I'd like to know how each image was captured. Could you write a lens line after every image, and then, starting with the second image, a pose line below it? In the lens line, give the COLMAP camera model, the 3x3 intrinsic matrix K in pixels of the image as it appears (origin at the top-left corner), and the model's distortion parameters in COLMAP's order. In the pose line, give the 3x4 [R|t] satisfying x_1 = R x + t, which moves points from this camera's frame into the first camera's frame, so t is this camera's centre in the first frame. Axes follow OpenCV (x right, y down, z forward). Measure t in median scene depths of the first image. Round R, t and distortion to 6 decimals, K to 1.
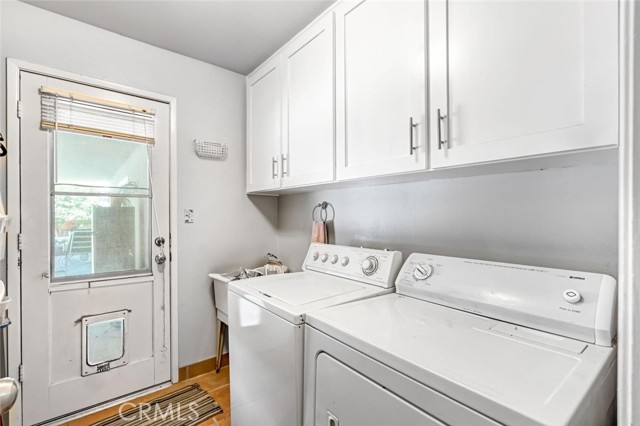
lens RADIAL K [[292.2, 0, 317.1], [0, 292.2, 213.7], [0, 0, 1]] dist [-0.014457, 0.000299]
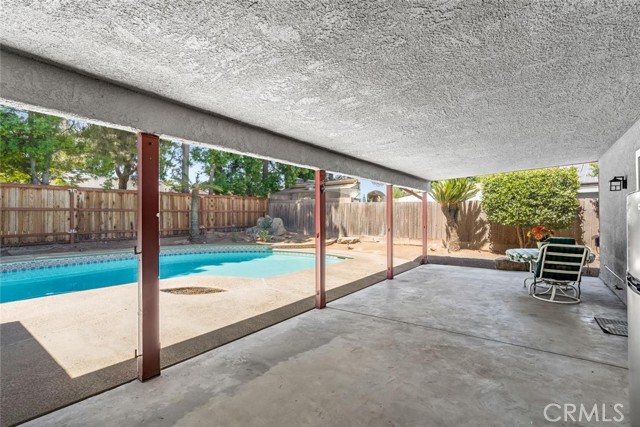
lens RADIAL K [[292.2, 0, 317.1], [0, 292.2, 214.2], [0, 0, 1]] dist [-0.014457, 0.000299]
pose [[0.223485, -0.008850, -0.974667, -0.347236], [0.006625, 0.999949, -0.007560, 0.000915], [0.974685, -0.004767, 0.223533, 0.386036]]
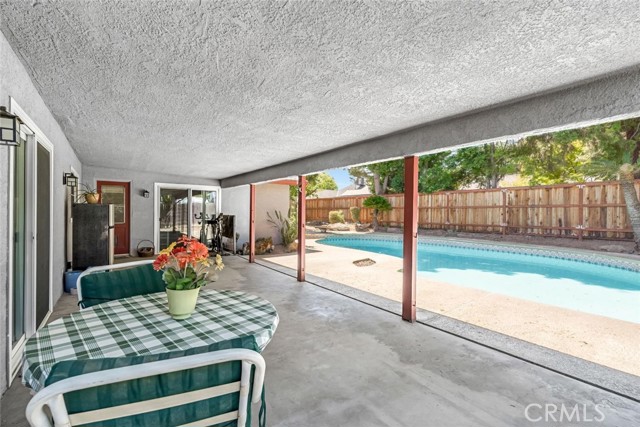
lens RADIAL K [[292.2, 0, 317.1], [0, 292.2, 214.2], [0, 0, 1]] dist [-0.014457, 0.000299]
pose [[-0.997230, -0.006999, 0.074049, -0.675369], [-0.006671, 0.999967, 0.004666, 0.002506], [-0.074079, 0.004159, -0.997244, 0.848670]]
